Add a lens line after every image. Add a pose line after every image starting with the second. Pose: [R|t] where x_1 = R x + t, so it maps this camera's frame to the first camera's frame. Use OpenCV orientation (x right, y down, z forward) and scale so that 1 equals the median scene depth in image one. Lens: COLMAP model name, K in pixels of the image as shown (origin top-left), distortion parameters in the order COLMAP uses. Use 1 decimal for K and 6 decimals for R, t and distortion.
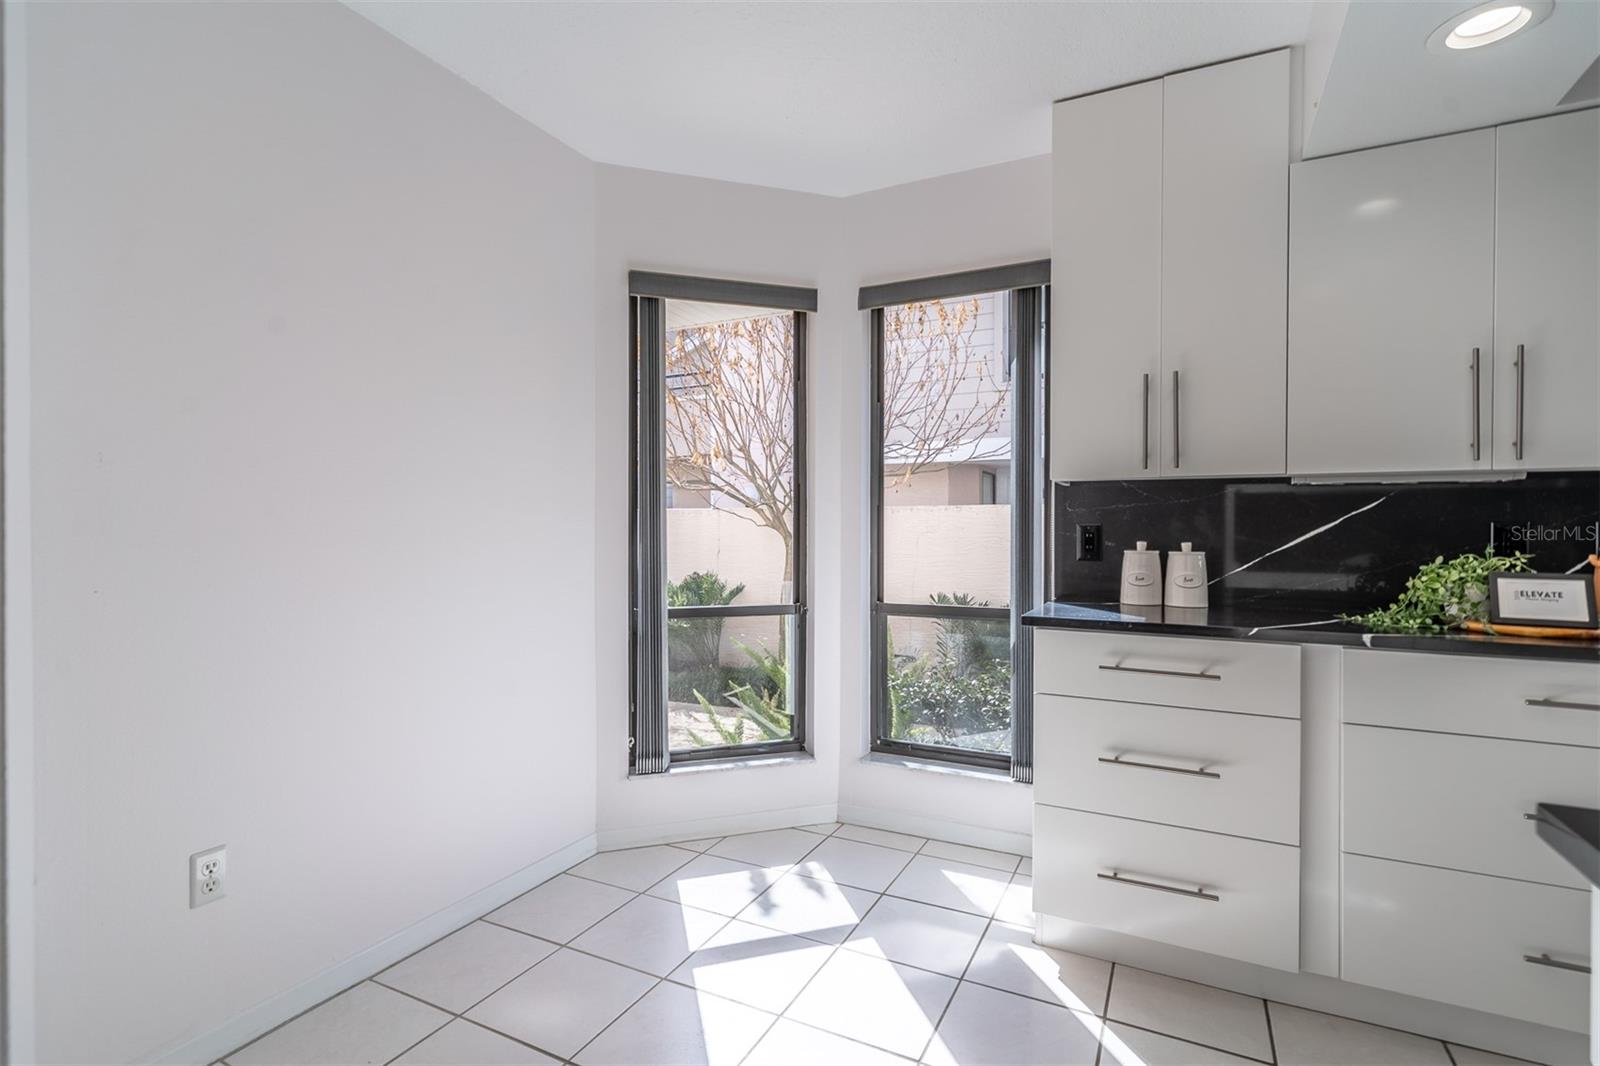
lens RADIAL K [[776.2, 0, 799.7], [0, 776.2, 532.6], [0, 0, 1]] dist [0.015247, -0.000287]
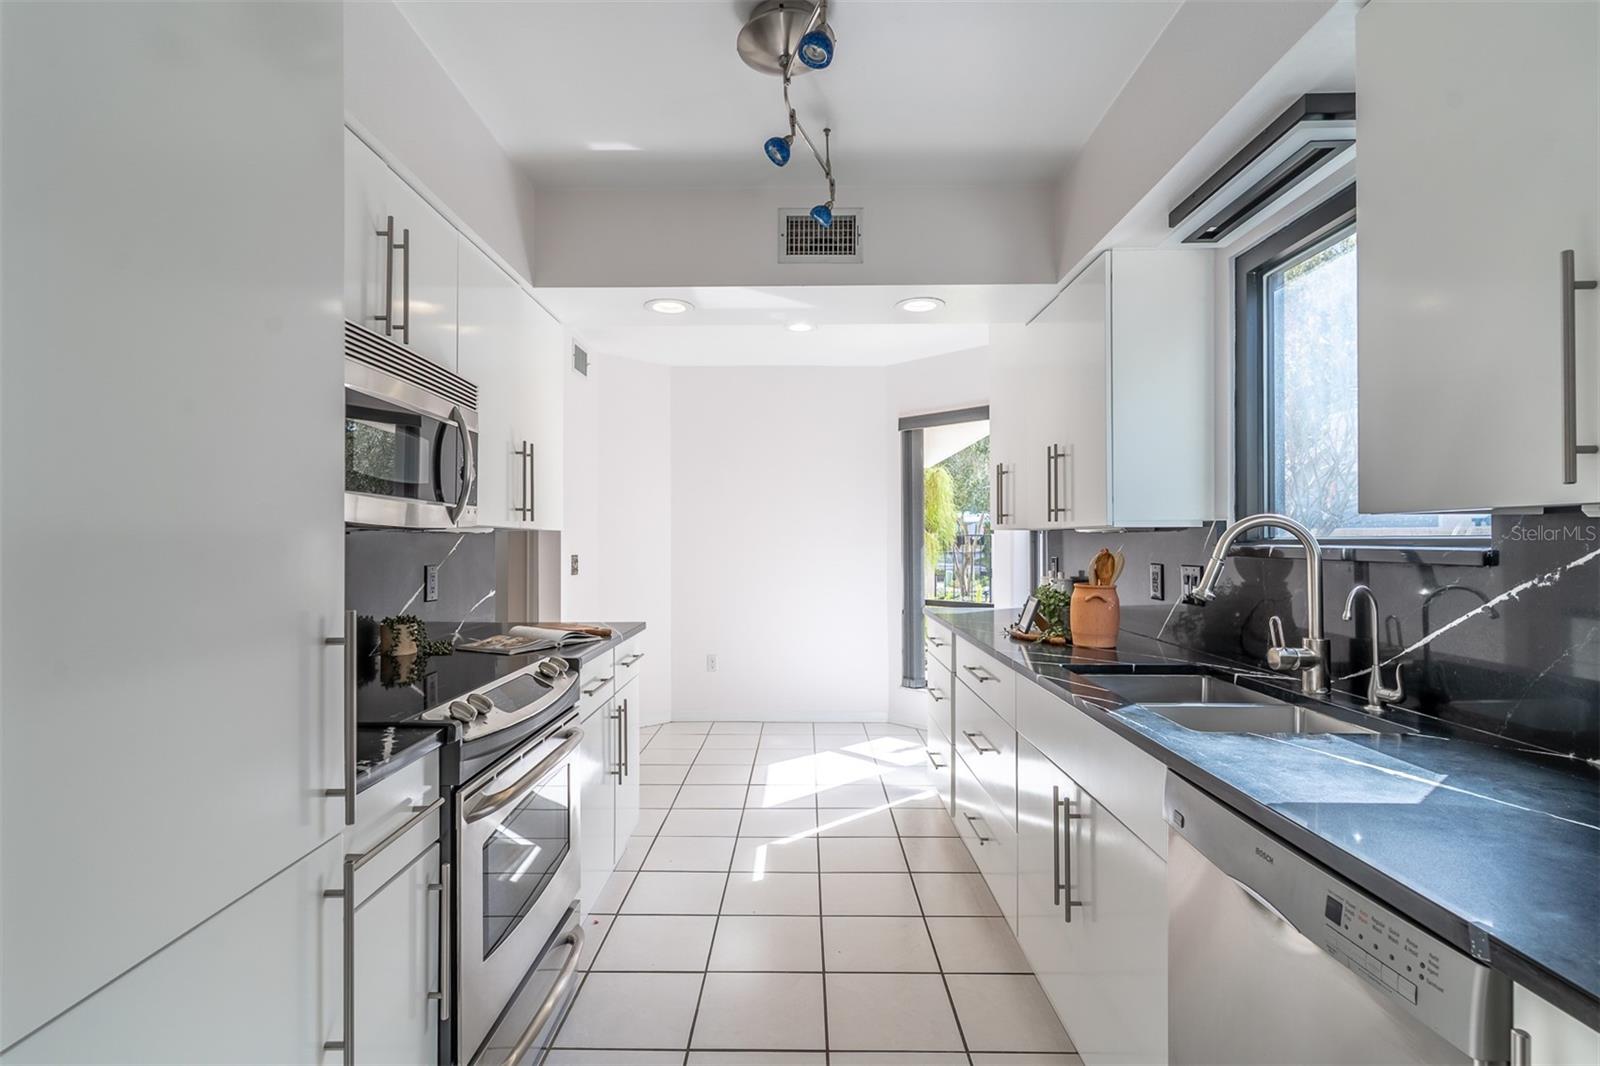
lens RADIAL K [[776.2, 0, 801.3], [0, 776.2, 534.7], [0, 0, 1]] dist [0.015247, -0.000287]
pose [[0.441816, -0.005129, -0.897091, 1.123682], [-0.008886, 0.999910, -0.010093, -0.027153], [0.897062, 0.012431, 0.441731, -0.046187]]
